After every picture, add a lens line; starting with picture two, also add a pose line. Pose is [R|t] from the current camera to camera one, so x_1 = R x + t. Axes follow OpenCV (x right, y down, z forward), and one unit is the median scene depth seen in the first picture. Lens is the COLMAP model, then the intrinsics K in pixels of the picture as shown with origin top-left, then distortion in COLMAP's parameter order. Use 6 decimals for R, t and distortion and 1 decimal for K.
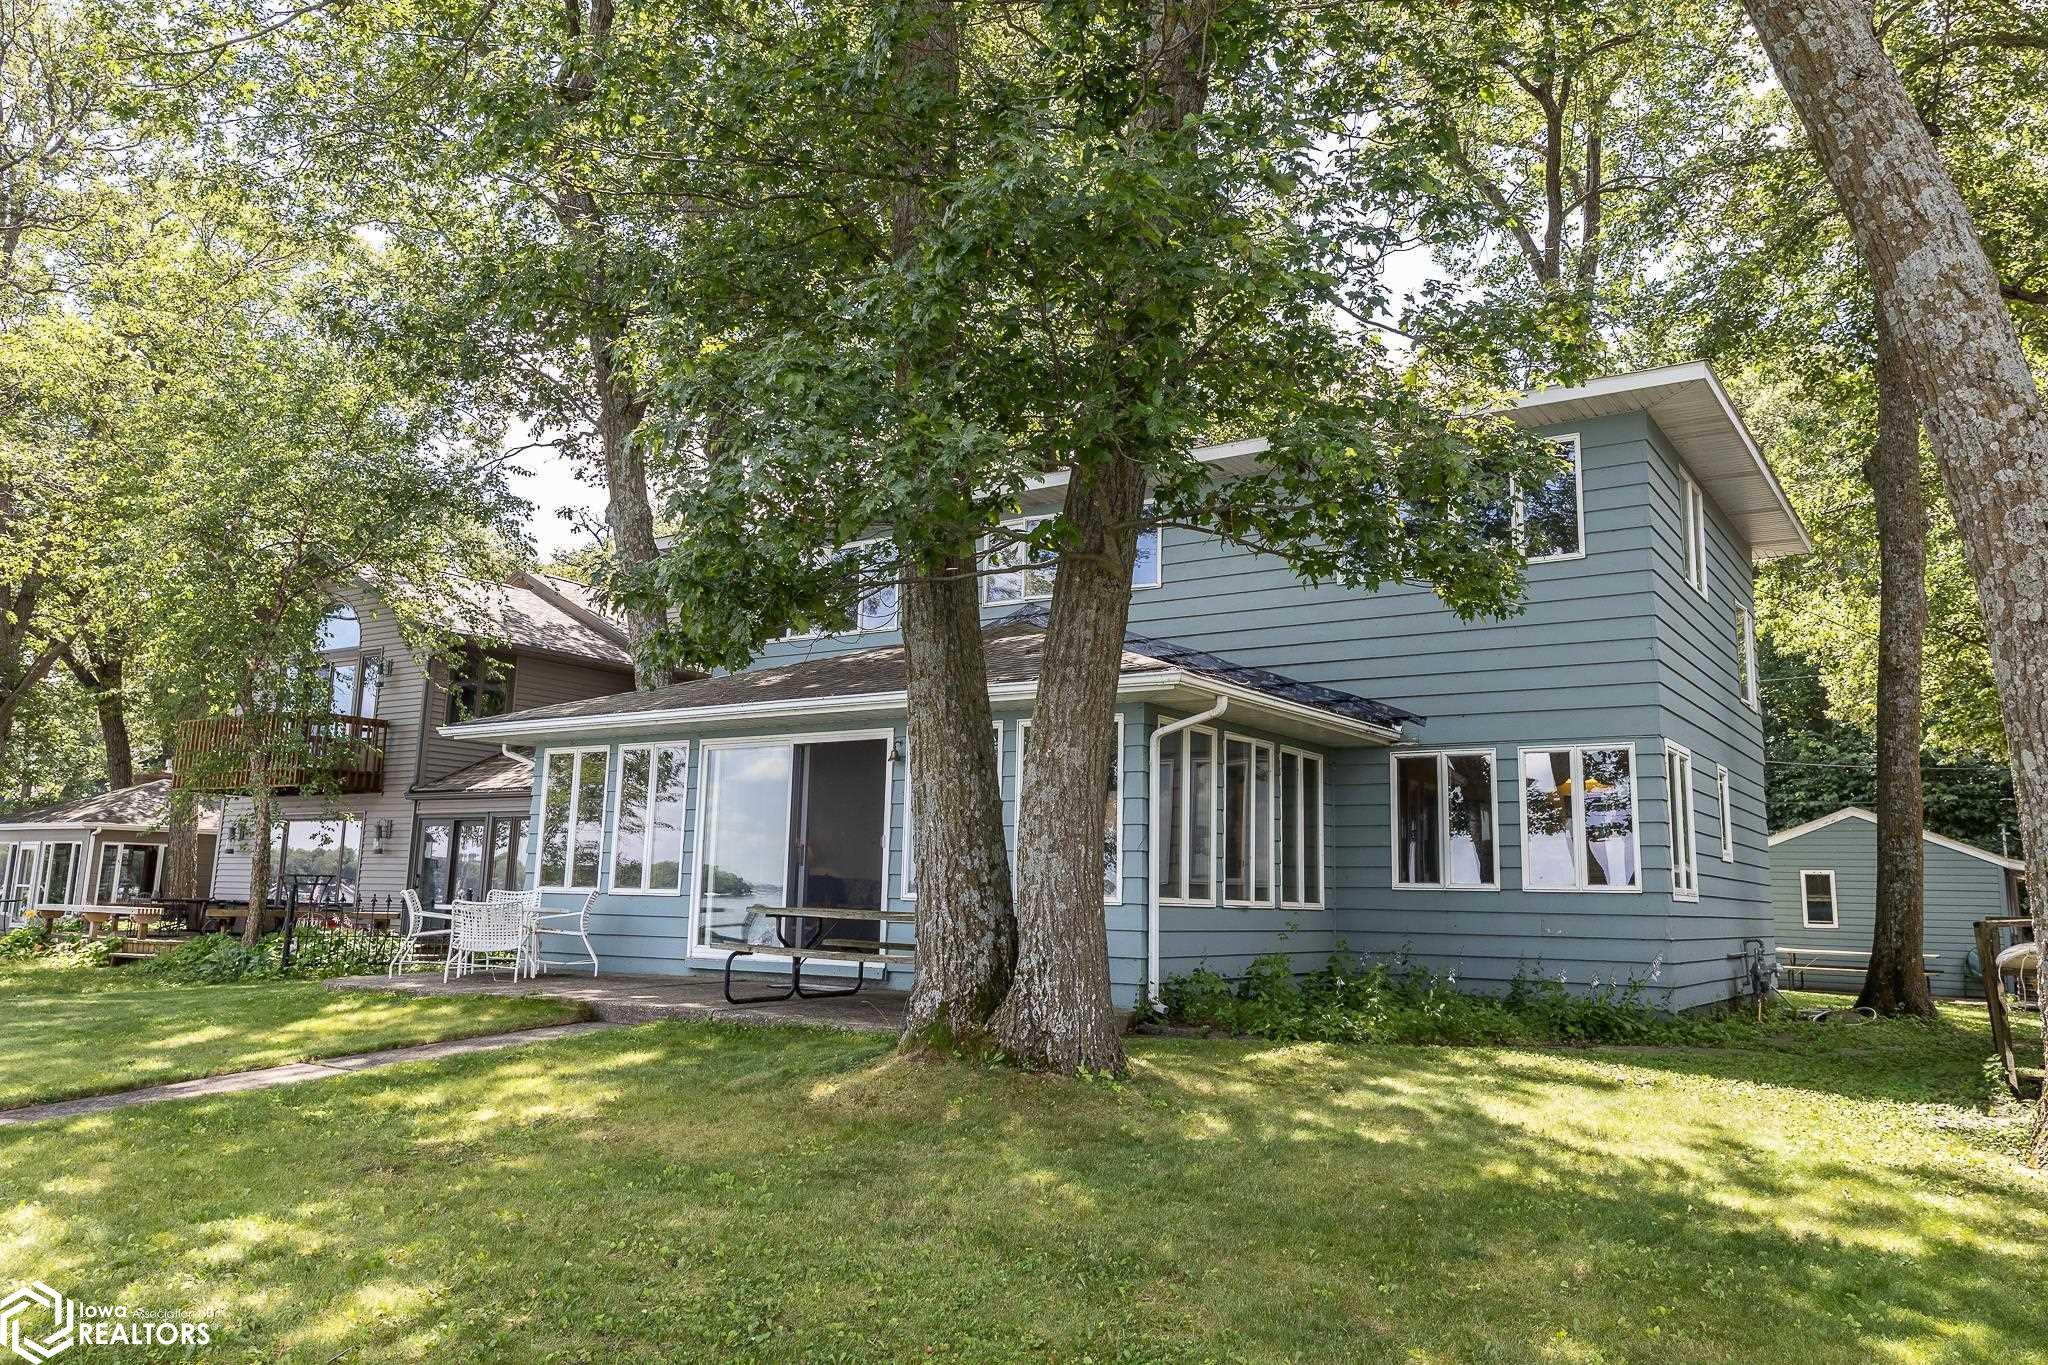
lens RADIAL K [[1489.1, 0, 1024.0], [0, 1489.1, 682.5], [0, 0, 1]] dist [0.003898, 0.000878]
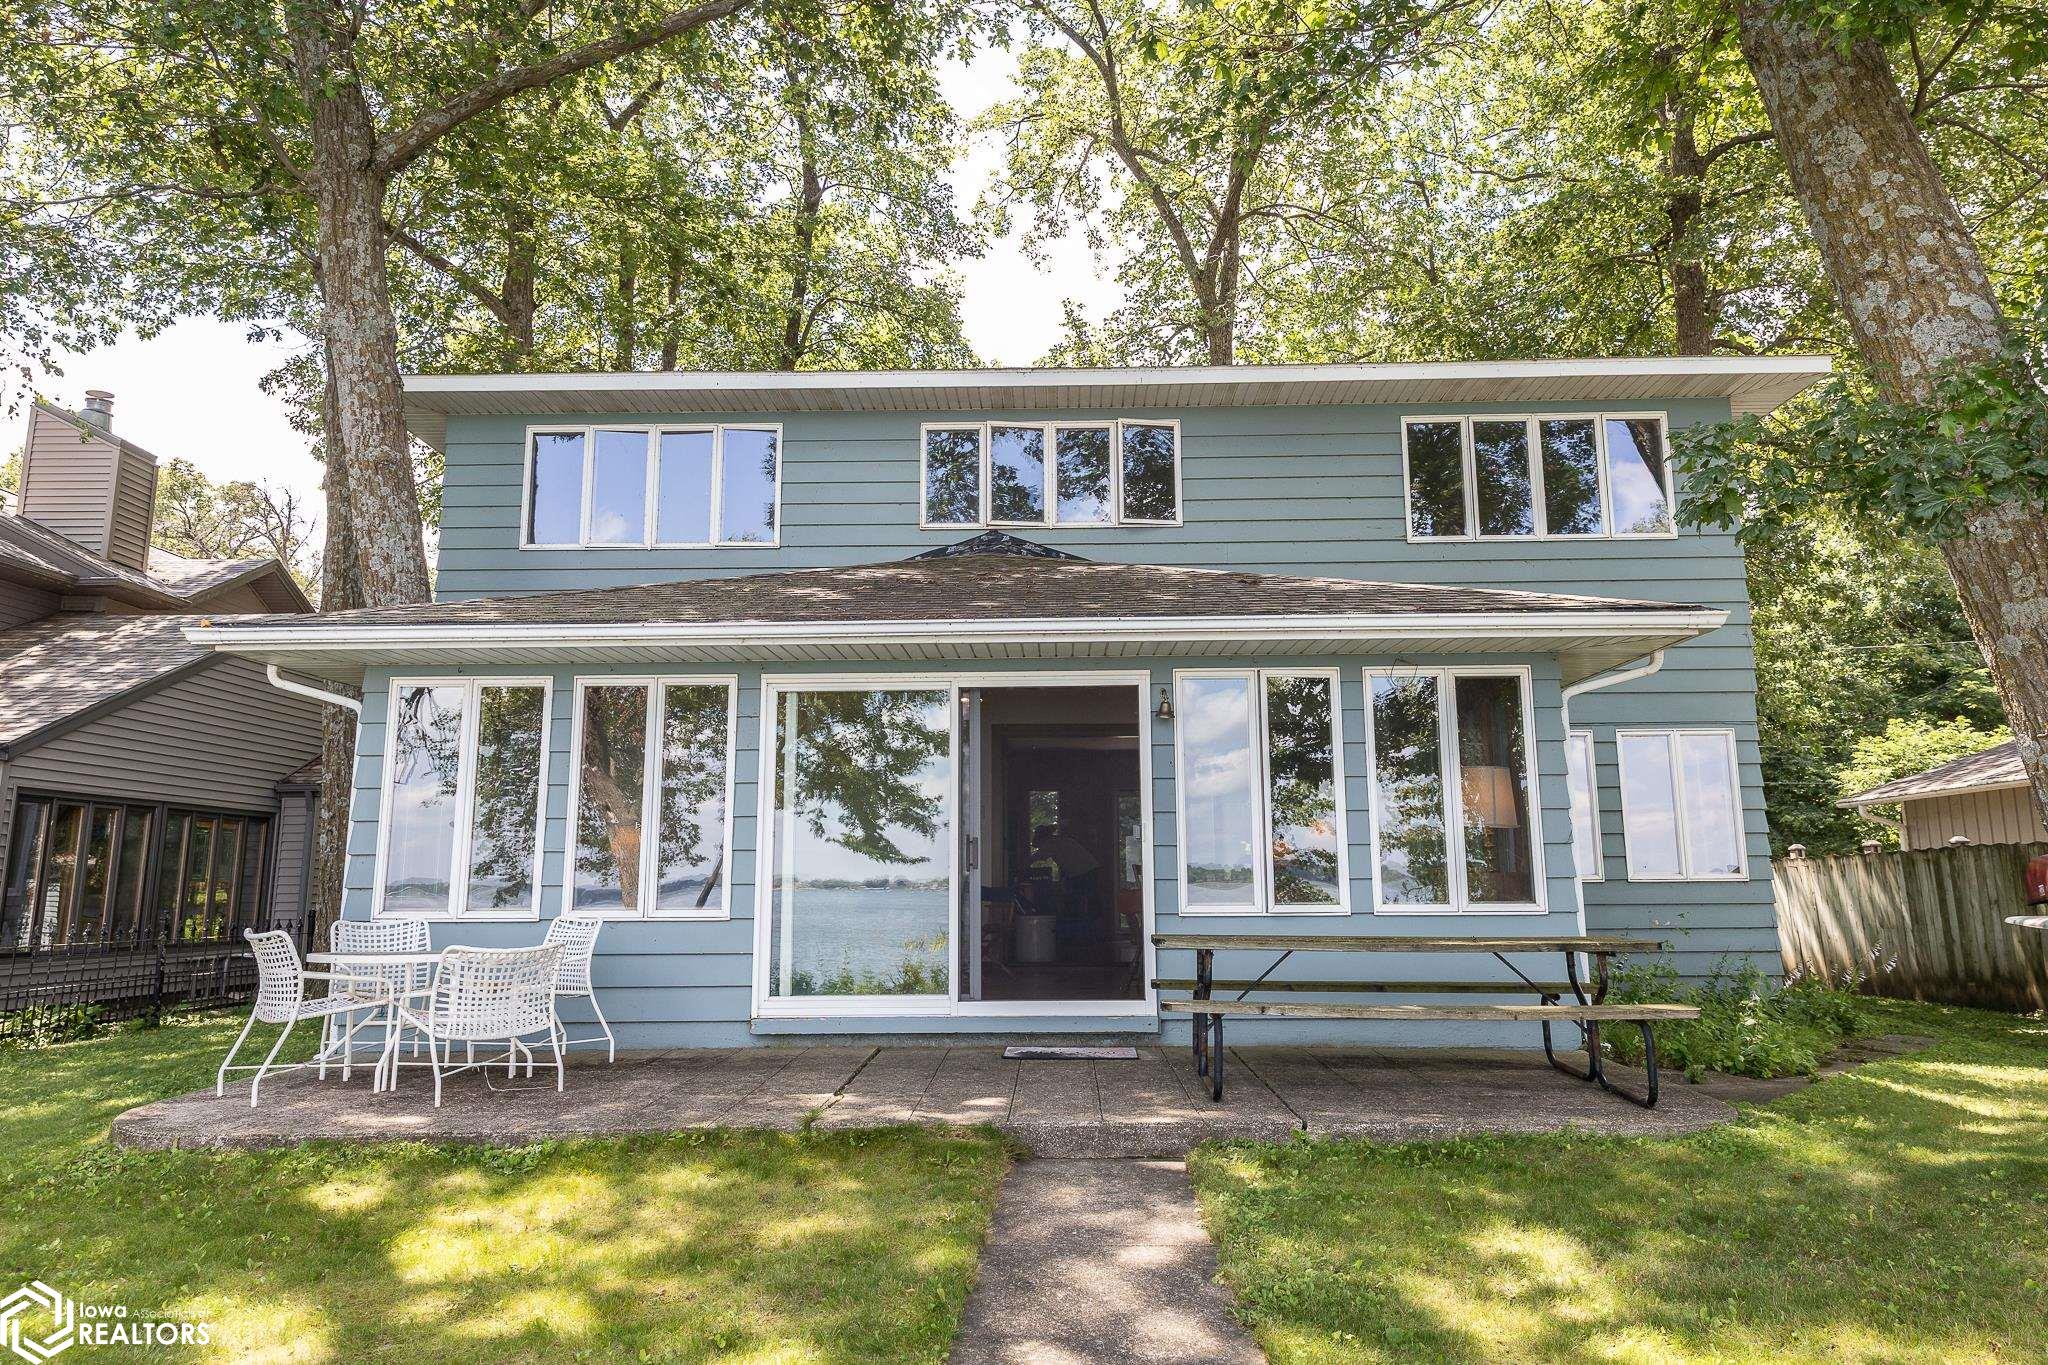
lens RADIAL K [[1489.1, 0, 1024.0], [0, 1489.1, 682.5], [0, 0, 1]] dist [0.003898, 0.000878]
pose [[0.849010, 0.047583, 0.526229, -0.485704], [-0.053074, 0.998580, -0.004665, 0.041036], [-0.525704, -0.023969, 0.850330, 0.425420]]
